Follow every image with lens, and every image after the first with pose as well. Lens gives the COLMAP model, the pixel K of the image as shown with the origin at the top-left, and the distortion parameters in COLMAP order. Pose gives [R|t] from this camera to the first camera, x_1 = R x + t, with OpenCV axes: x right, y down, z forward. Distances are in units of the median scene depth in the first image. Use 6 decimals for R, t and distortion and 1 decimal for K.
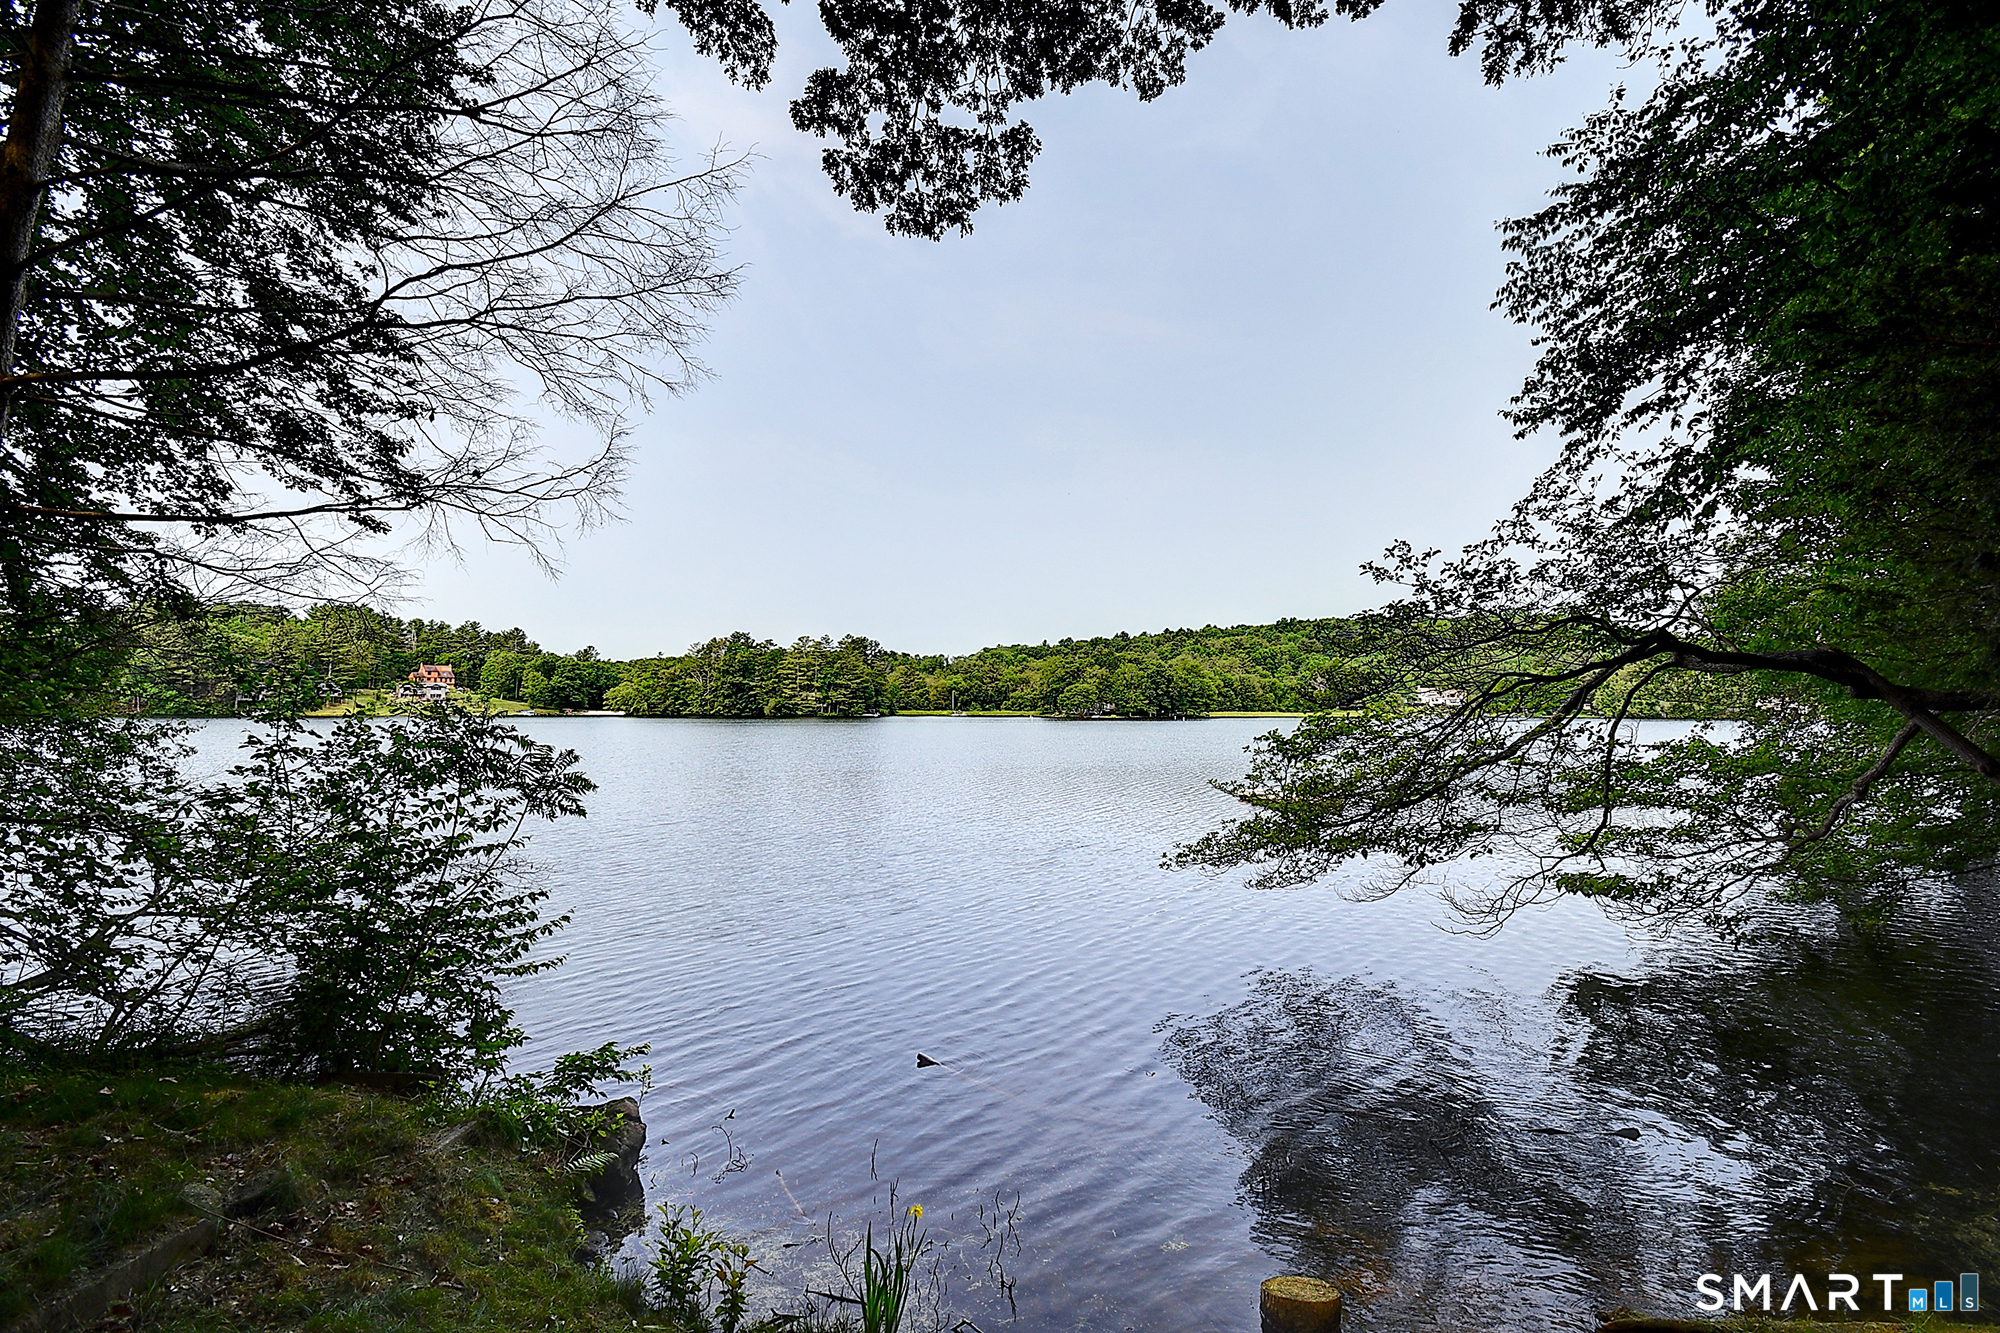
lens RADIAL K [[854.4, 0, 1004.6], [0, 854.4, 670.9], [0, 0, 1]] dist [-0.013406, -0.000264]
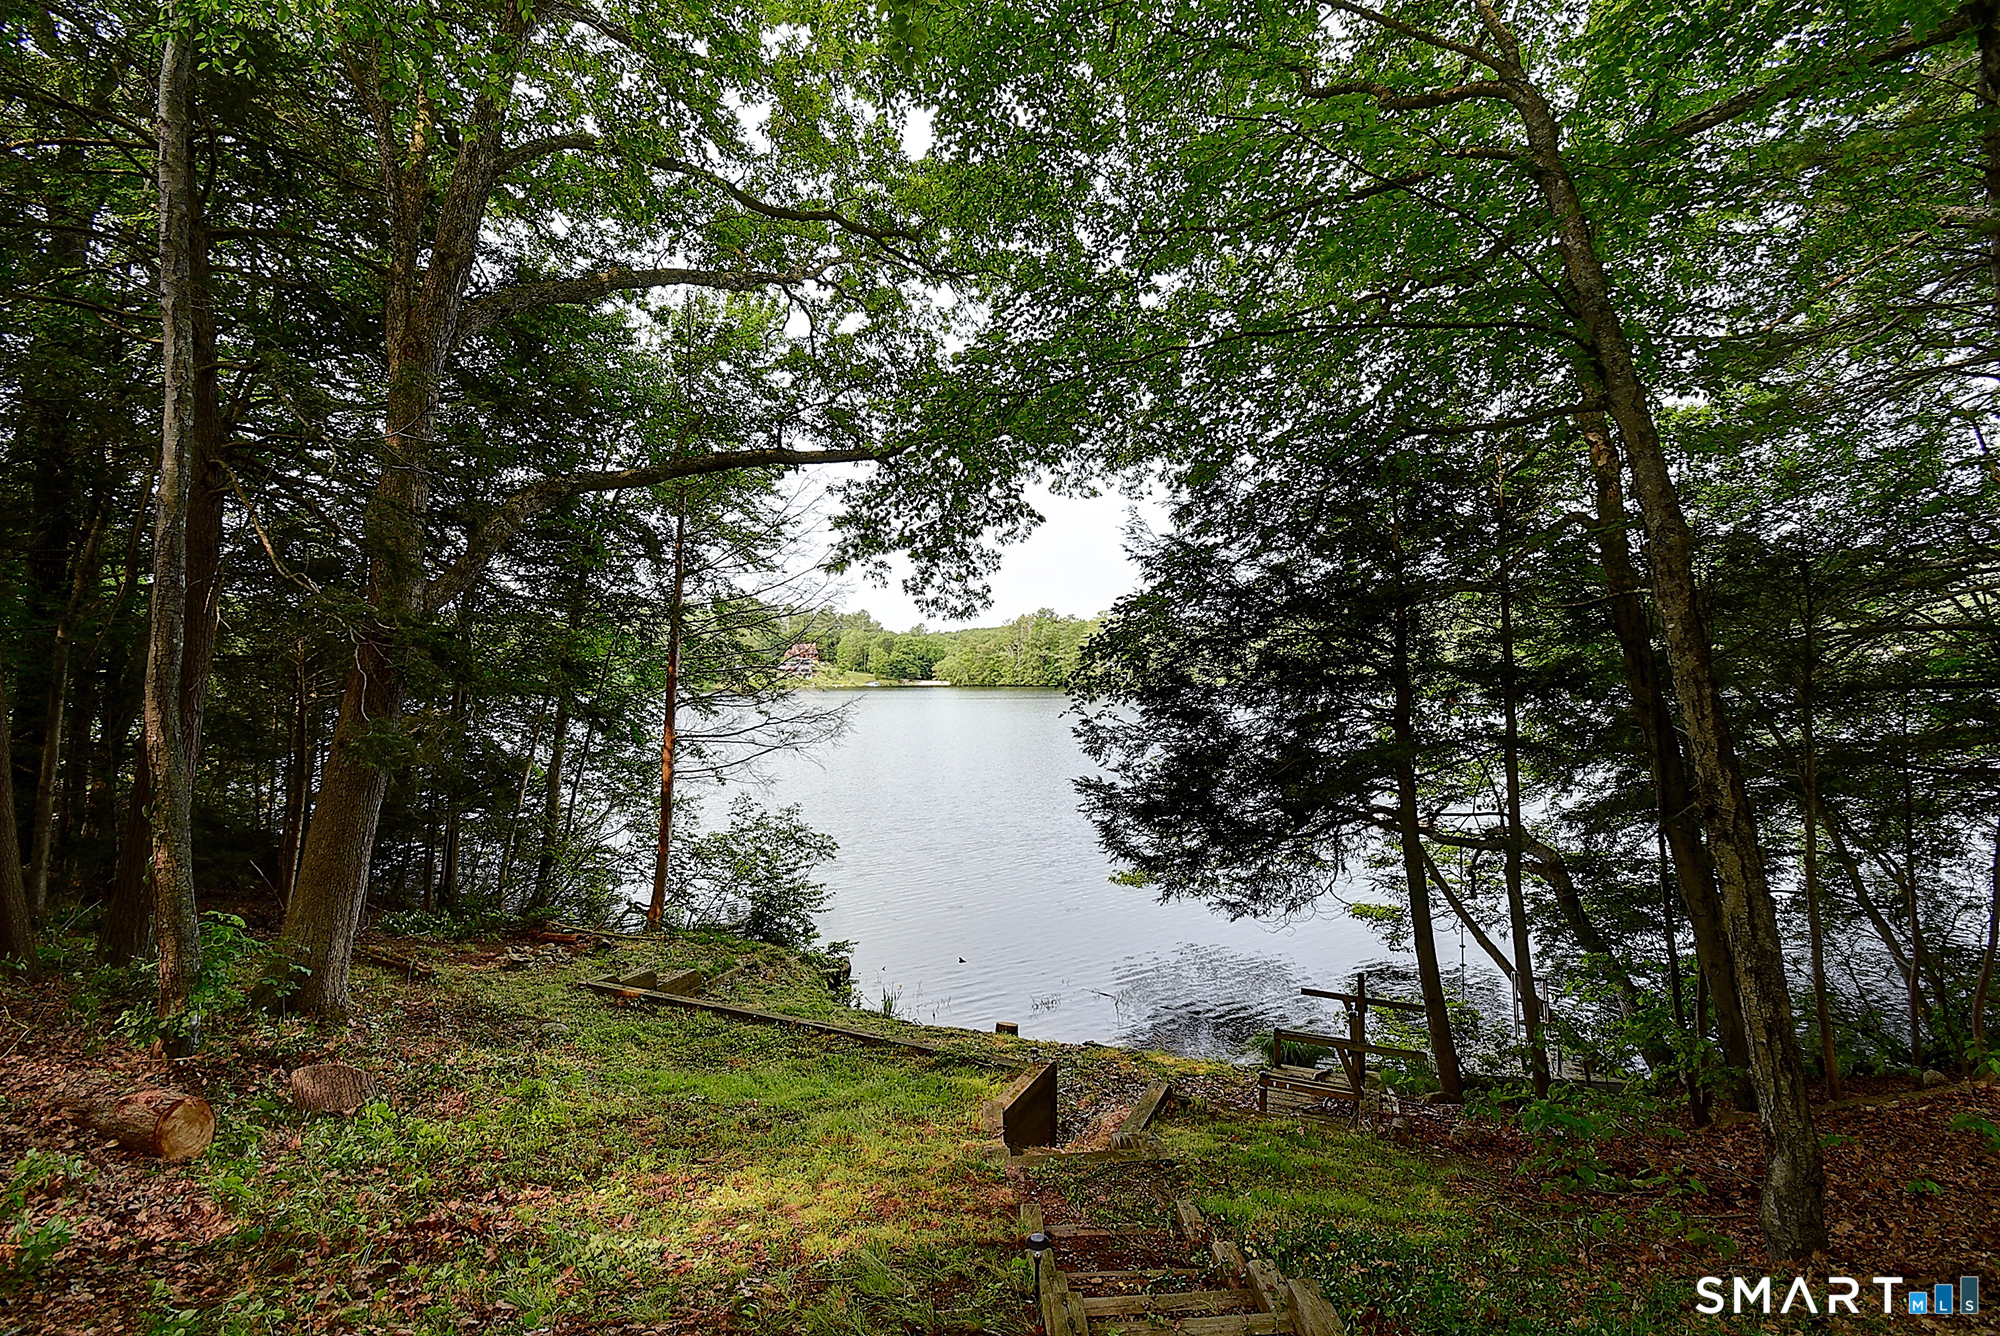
lens RADIAL K [[862.8, 0, 998.7], [0, 862.8, 665.5], [0, 0, 1]] dist [0.000993, 0.000009]
pose [[0.932088, -0.020739, -0.361639, 1.018649], [0.036025, 0.998717, 0.035580, -0.530718], [0.360437, -0.046191, 0.931639, -1.382165]]
